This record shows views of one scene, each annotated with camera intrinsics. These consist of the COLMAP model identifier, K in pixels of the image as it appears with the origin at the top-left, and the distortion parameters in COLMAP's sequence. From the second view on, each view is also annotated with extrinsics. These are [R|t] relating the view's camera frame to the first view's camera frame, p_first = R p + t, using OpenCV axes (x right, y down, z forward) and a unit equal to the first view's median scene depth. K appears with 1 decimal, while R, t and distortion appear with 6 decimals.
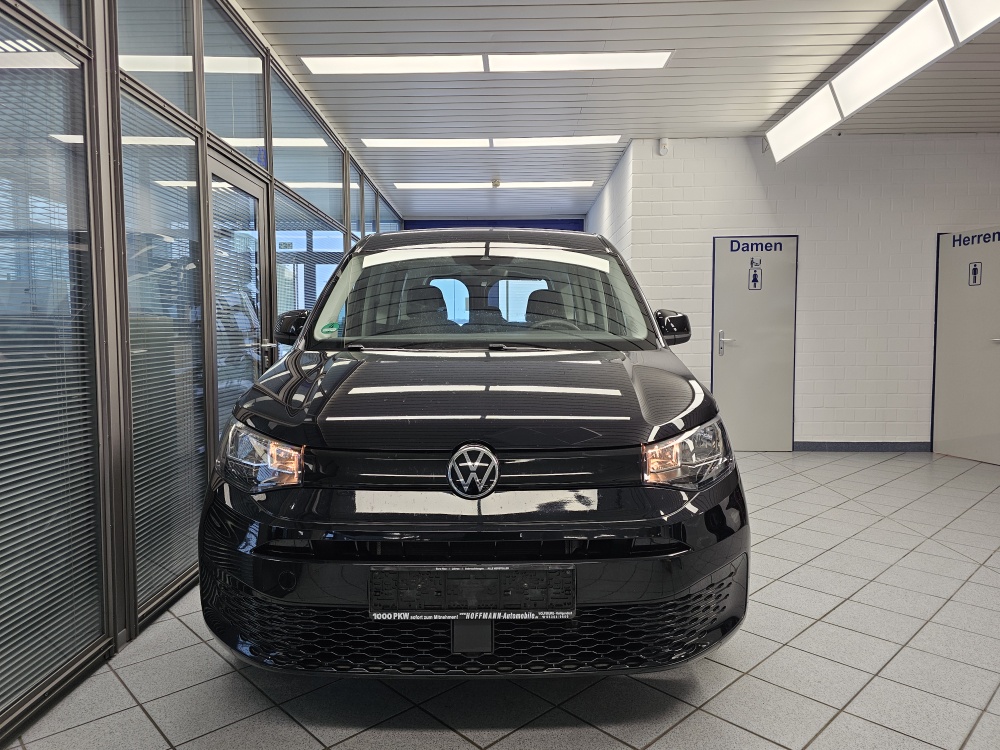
lens RADIAL K [[672.9, 0, 503.7], [0, 672.9, 371.7], [0, 0, 1]] dist [0.076170, -0.076033]
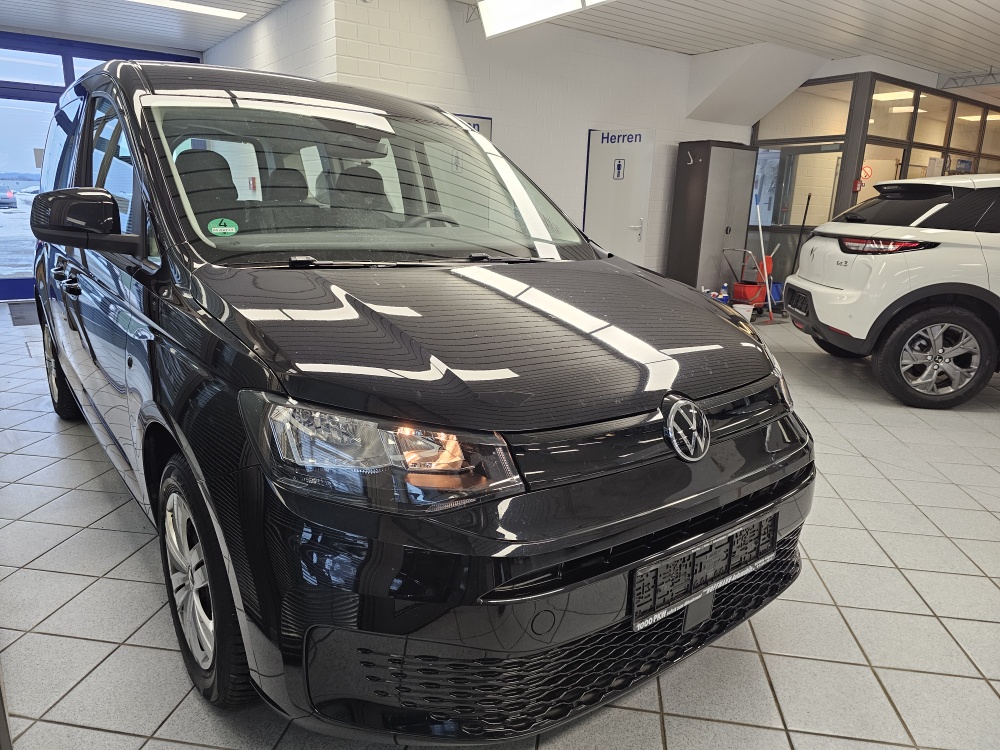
lens RADIAL K [[672.9, 0, 503.7], [0, 672.9, 371.7], [0, 0, 1]] dist [0.076170, -0.076033]
pose [[0.790035, -0.120242, 0.601155, -0.224514], [0.001518, 0.980958, 0.194214, -0.026499], [-0.613060, -0.152524, 0.775173, 0.154409]]
